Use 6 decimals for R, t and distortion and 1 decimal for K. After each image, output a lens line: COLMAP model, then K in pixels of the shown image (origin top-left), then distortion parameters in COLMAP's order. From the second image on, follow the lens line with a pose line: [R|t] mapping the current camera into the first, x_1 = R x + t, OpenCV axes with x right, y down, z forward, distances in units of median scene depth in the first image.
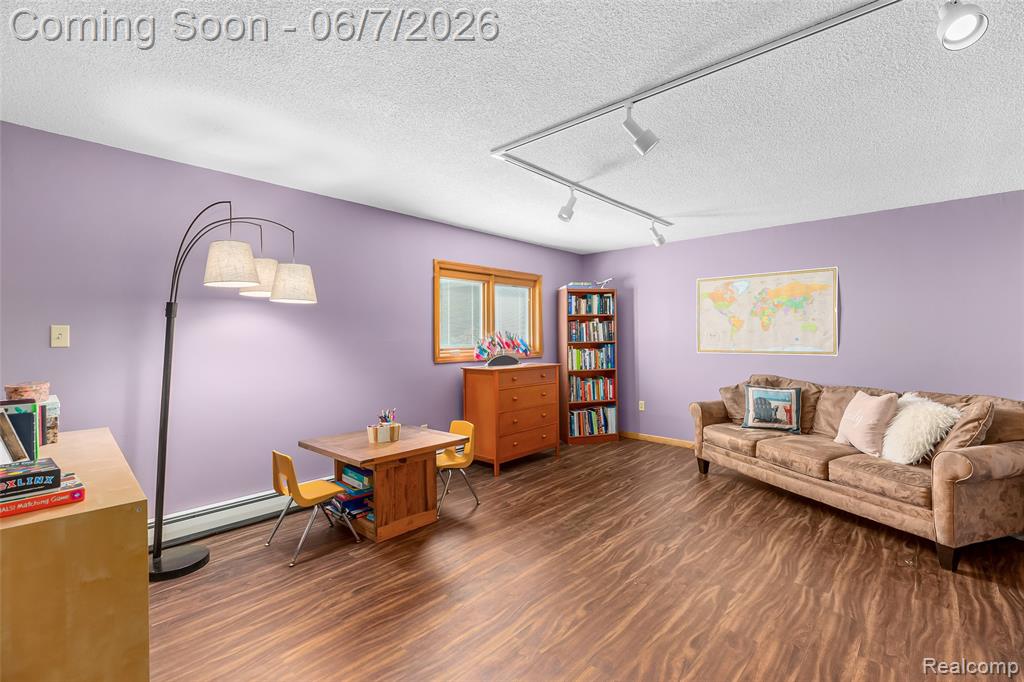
lens RADIAL K [[460.9, 0, 522.2], [0, 460.9, 337.5], [0, 0, 1]] dist [0.003332, -0.001222]
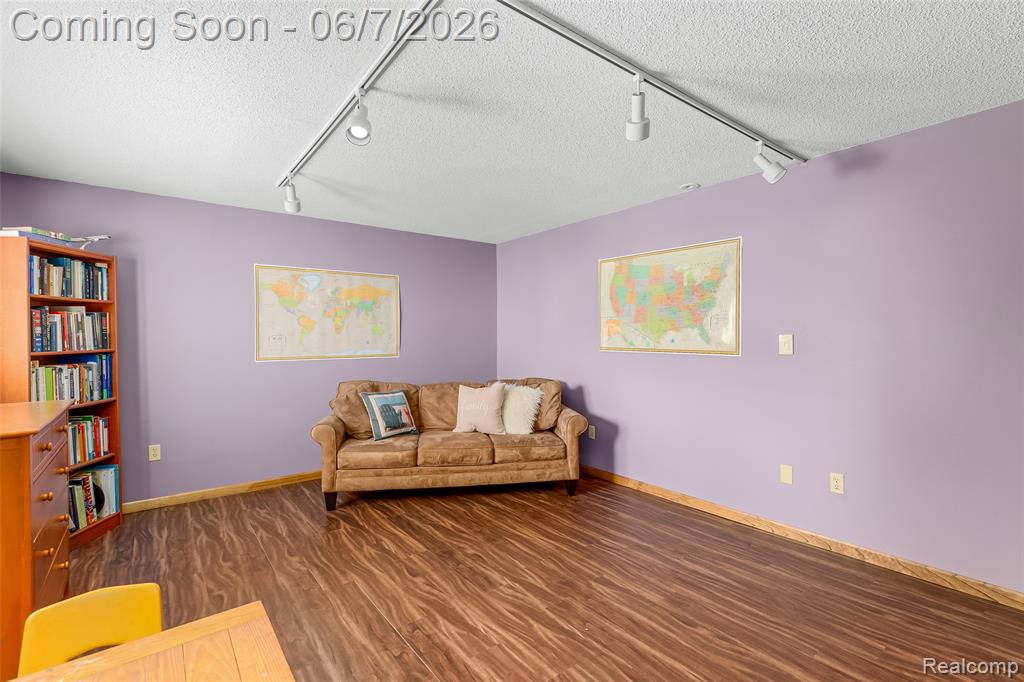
lens RADIAL K [[460.9, 0, 513.7], [0, 460.9, 339.1], [0, 0, 1]] dist [0.003332, -0.001222]
pose [[0.183718, -0.000590, 0.982979, -0.321928], [0.005421, 0.999985, -0.000413, -0.001482], [-0.982964, 0.005405, 0.183718, 0.508934]]
